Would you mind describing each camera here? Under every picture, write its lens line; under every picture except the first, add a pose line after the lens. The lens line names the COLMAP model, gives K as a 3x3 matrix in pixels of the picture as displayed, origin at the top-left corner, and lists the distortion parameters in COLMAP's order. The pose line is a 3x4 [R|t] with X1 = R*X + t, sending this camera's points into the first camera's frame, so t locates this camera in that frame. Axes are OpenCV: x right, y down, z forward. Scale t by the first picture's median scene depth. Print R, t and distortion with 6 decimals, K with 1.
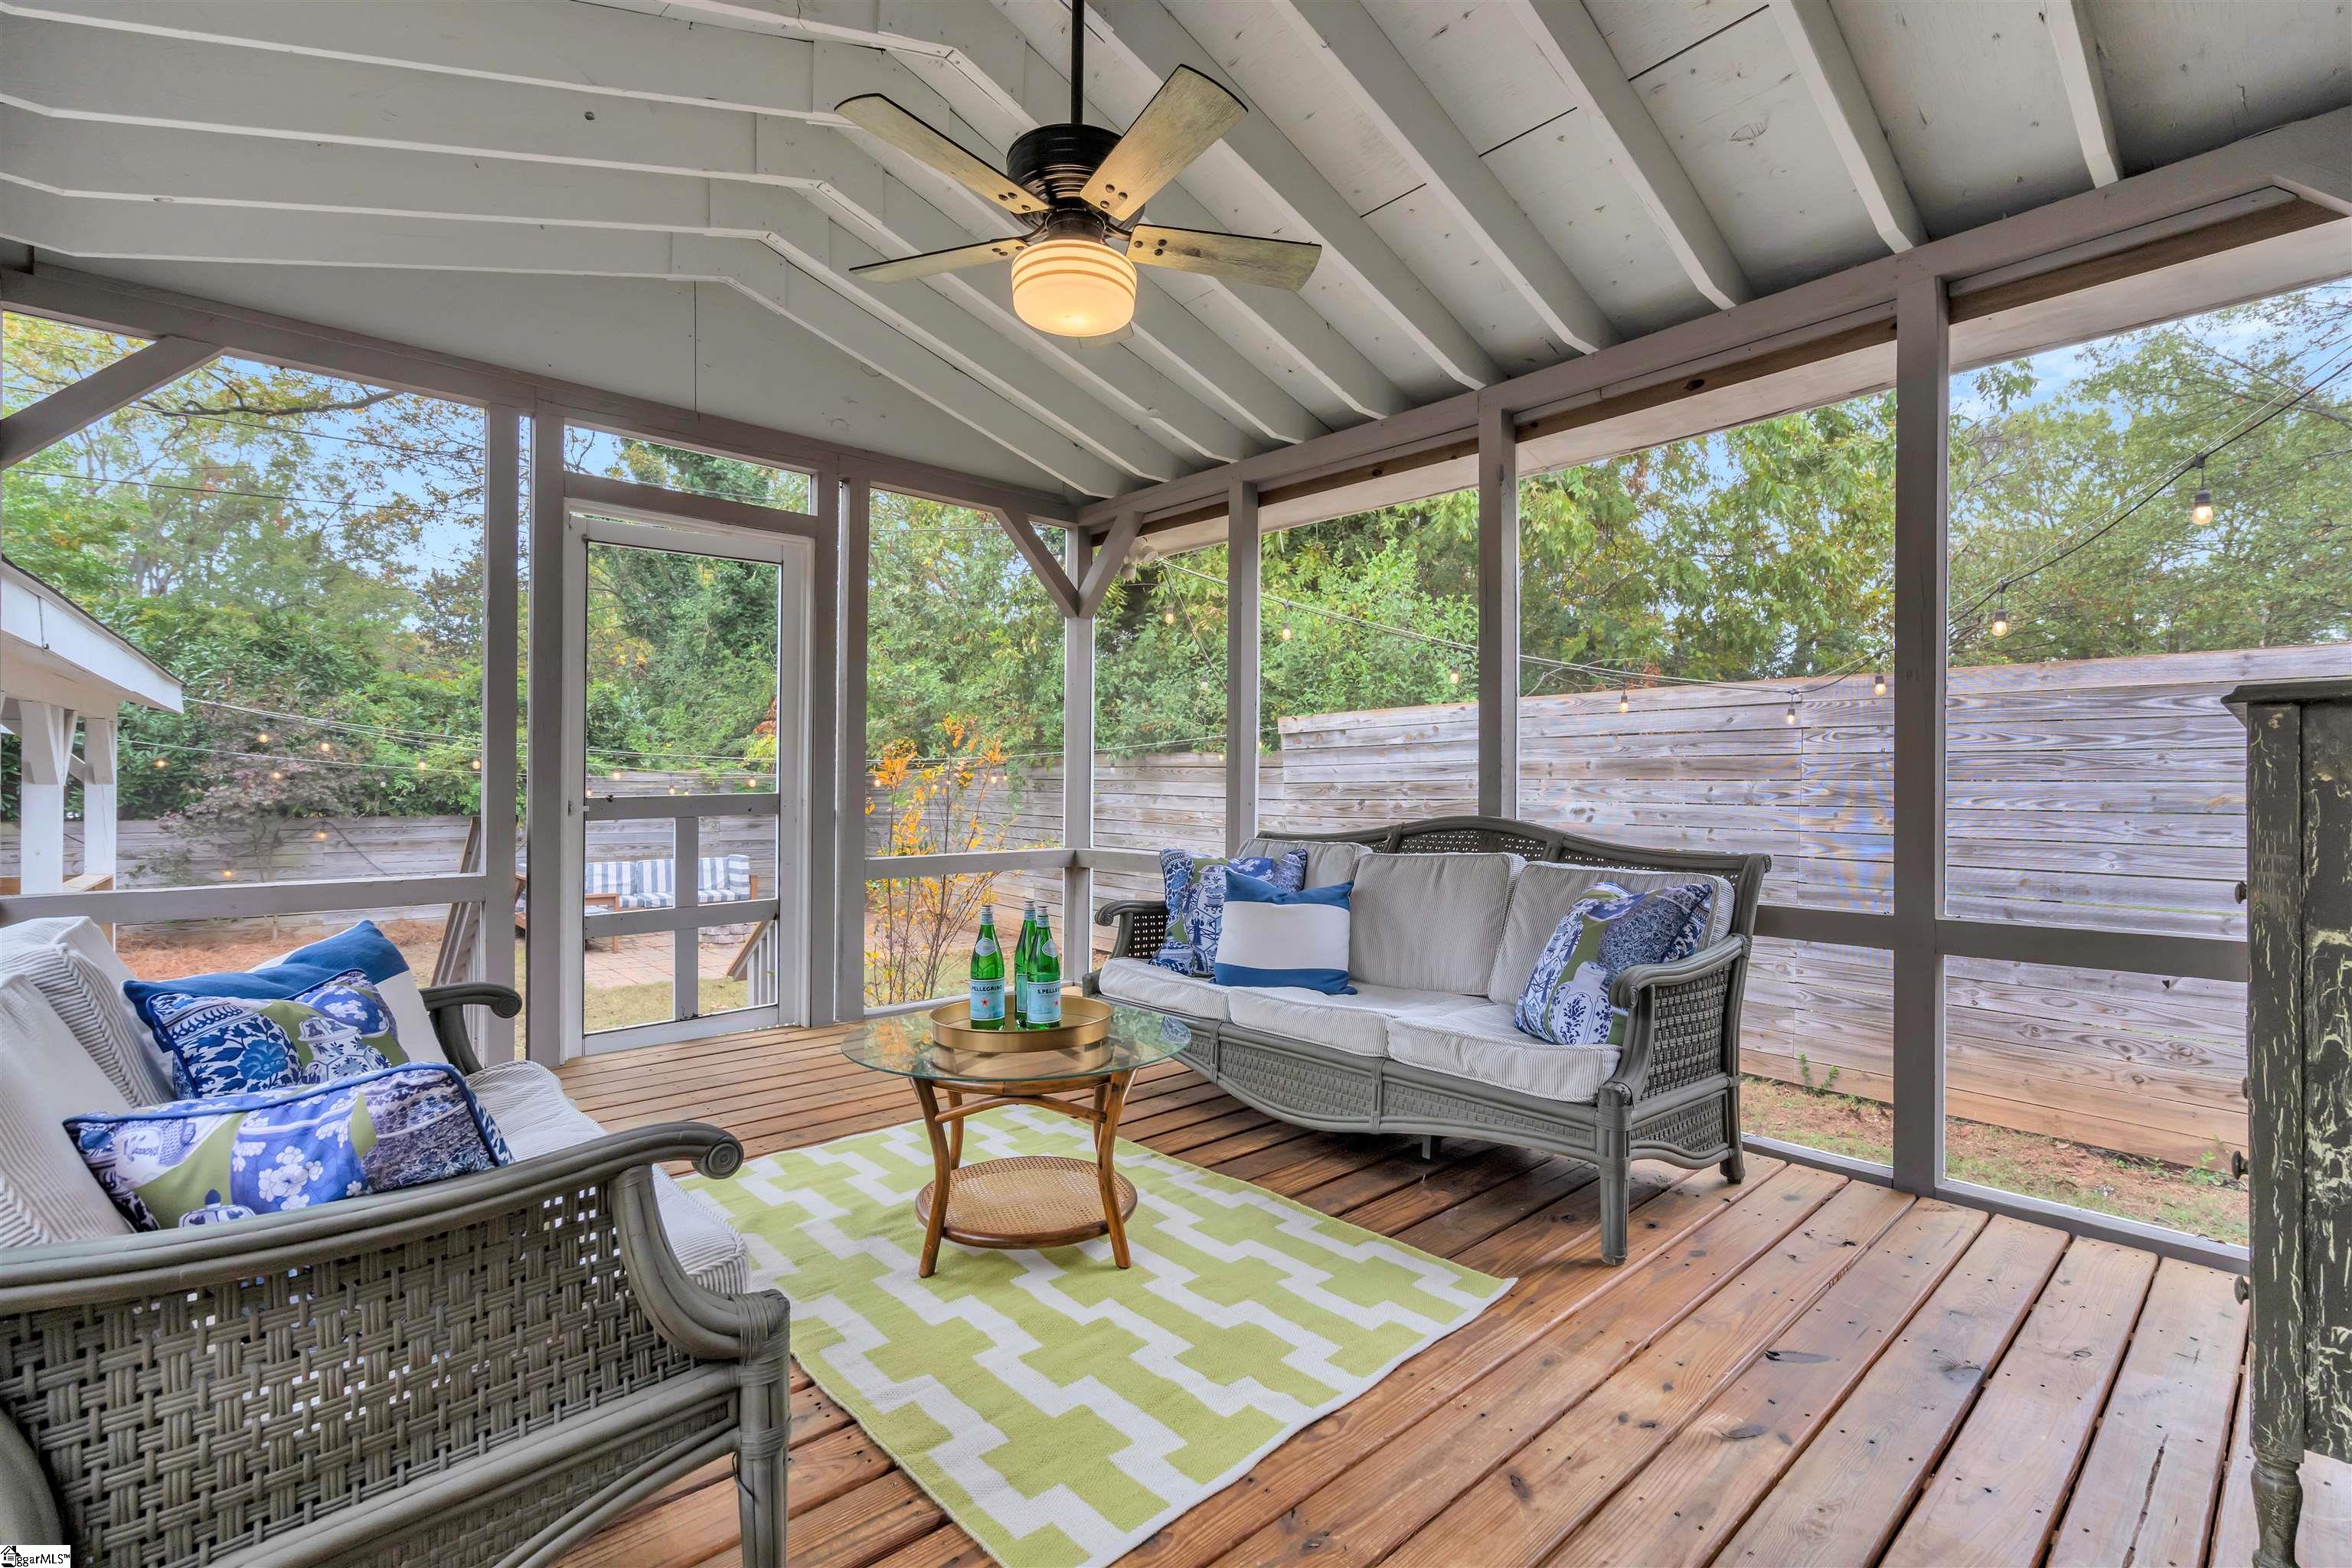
lens RADIAL K [[1074.9, 0, 1171.2], [0, 1074.9, 778.6], [0, 0, 1]] dist [-0.000882, 0.000207]
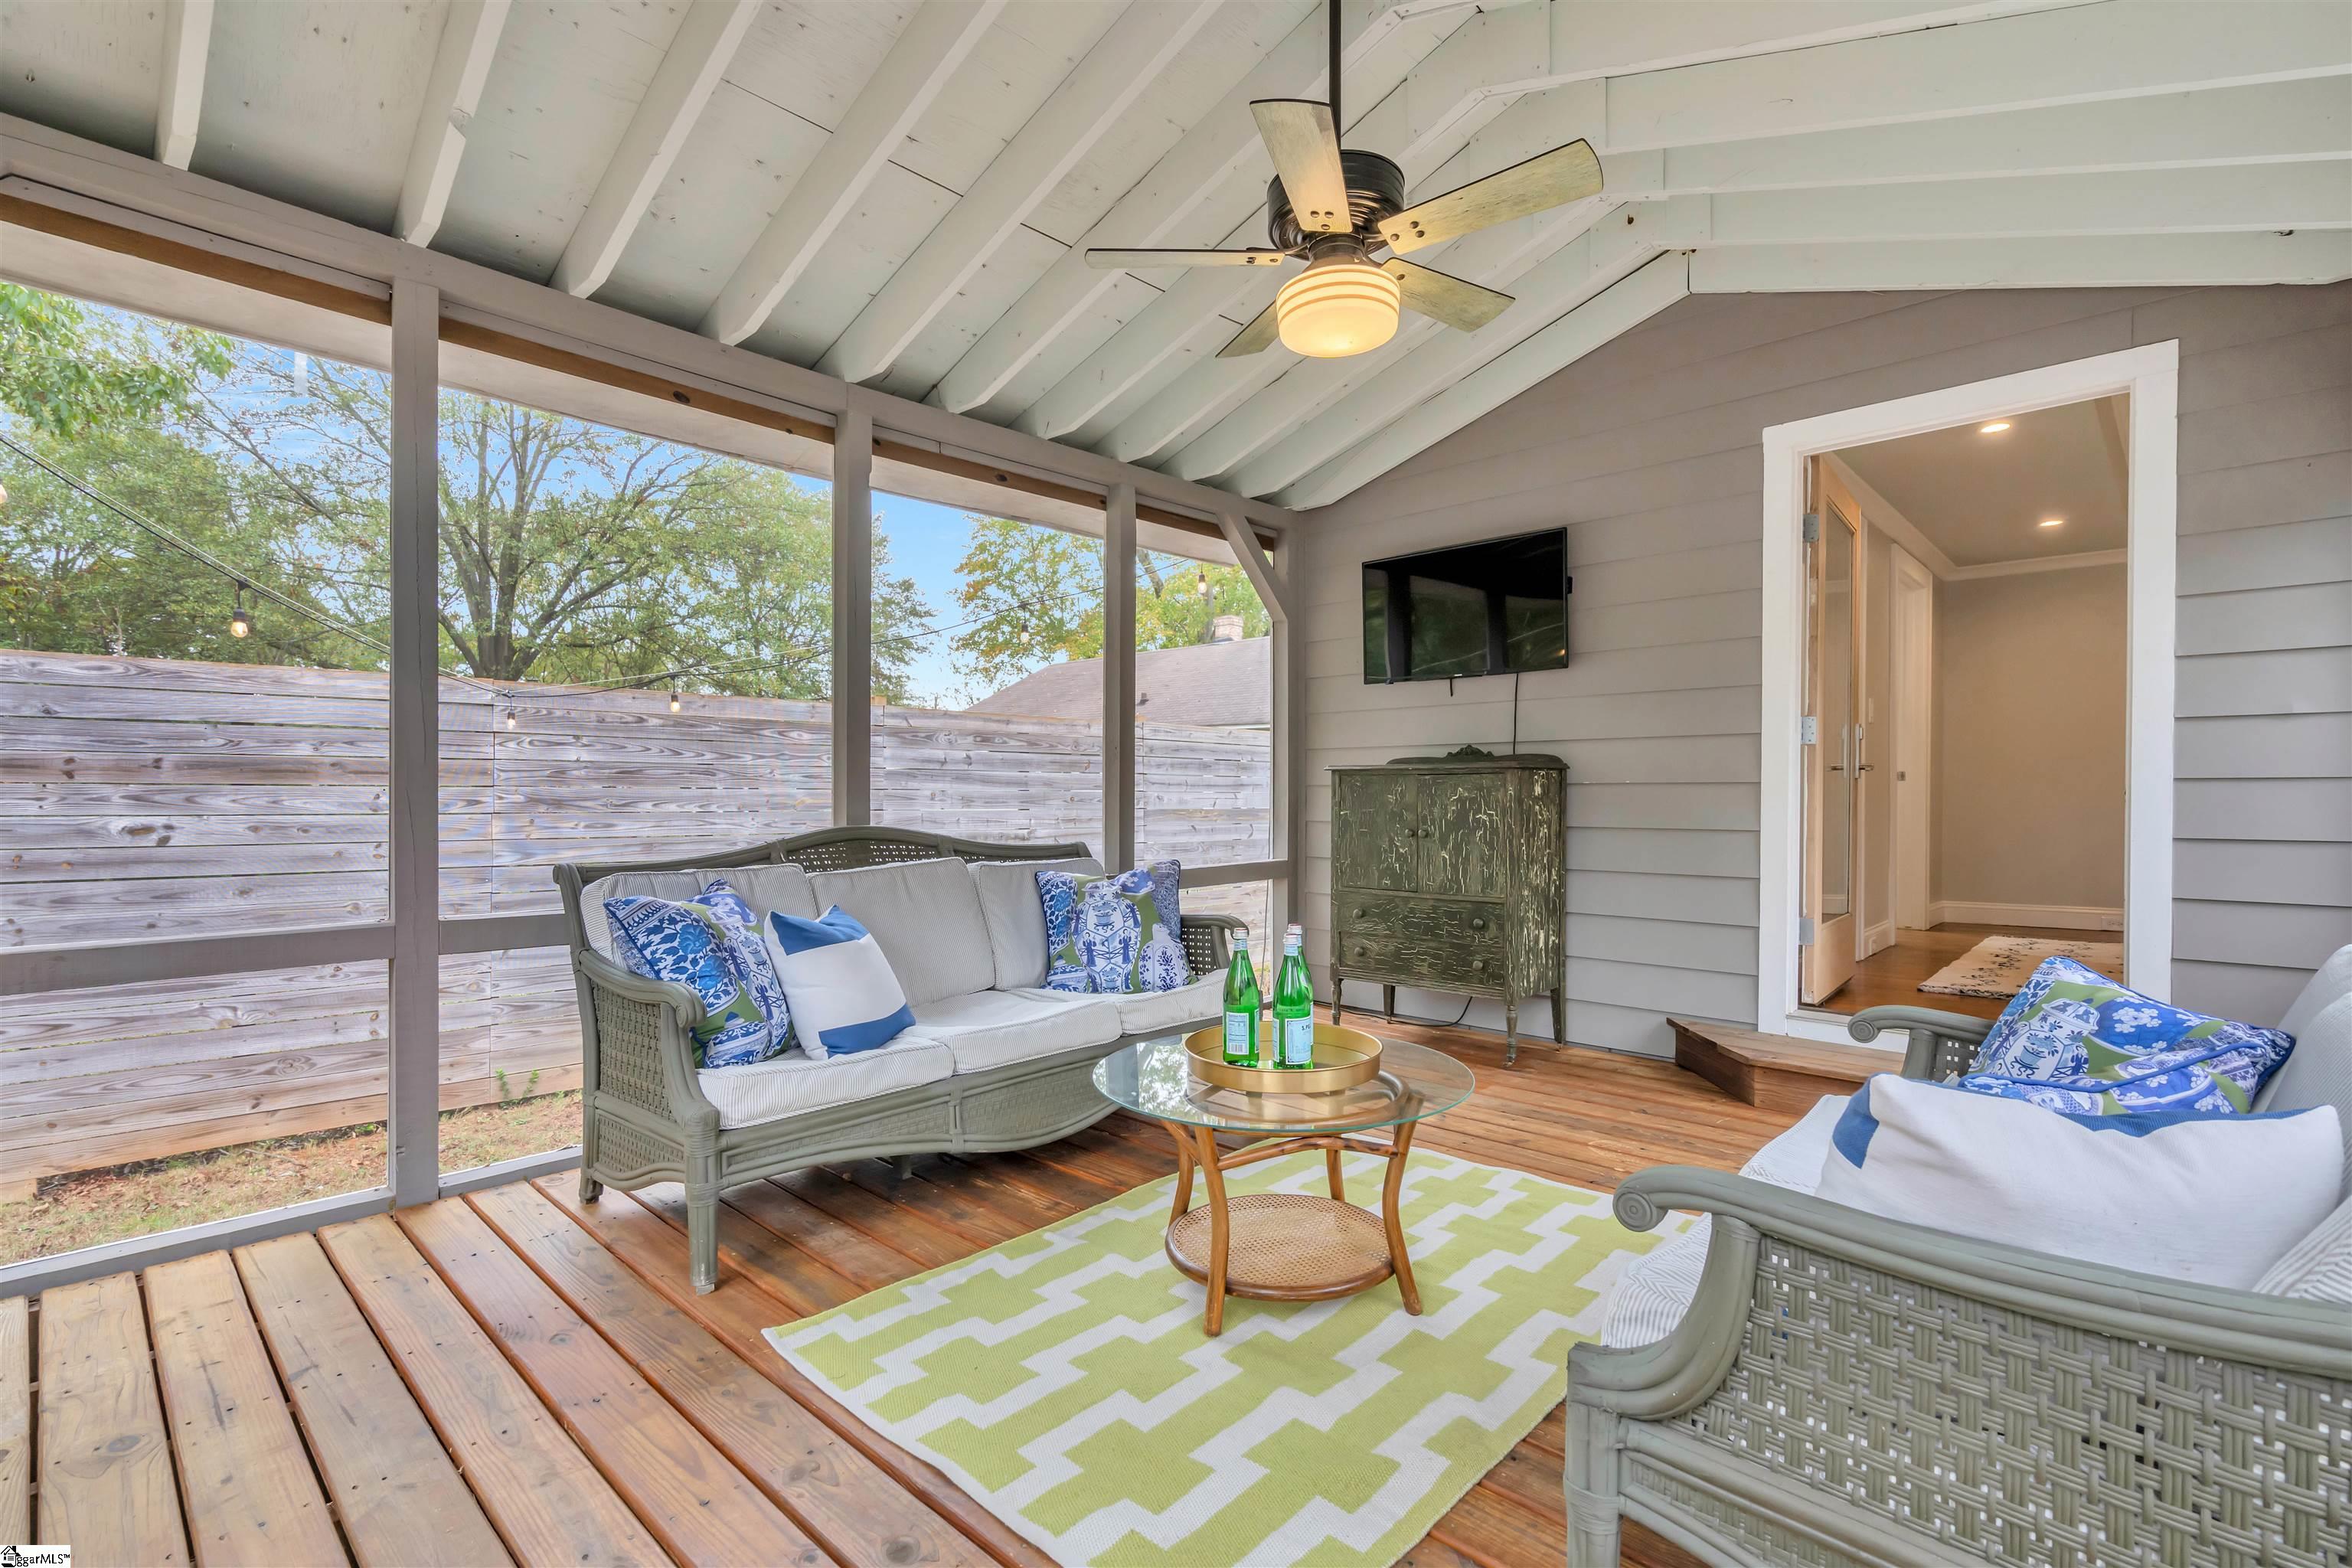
lens RADIAL K [[1065.9, 0, 1185.6], [0, 1065.9, 796.0], [0, 0, 1]] dist [-0.008425, -0.000091]
pose [[-0.088957, -0.005358, 0.996021, -0.418955], [-0.007135, 0.999963, 0.004742, 0.001012], [-0.996010, -0.006684, -0.088992, 0.473685]]
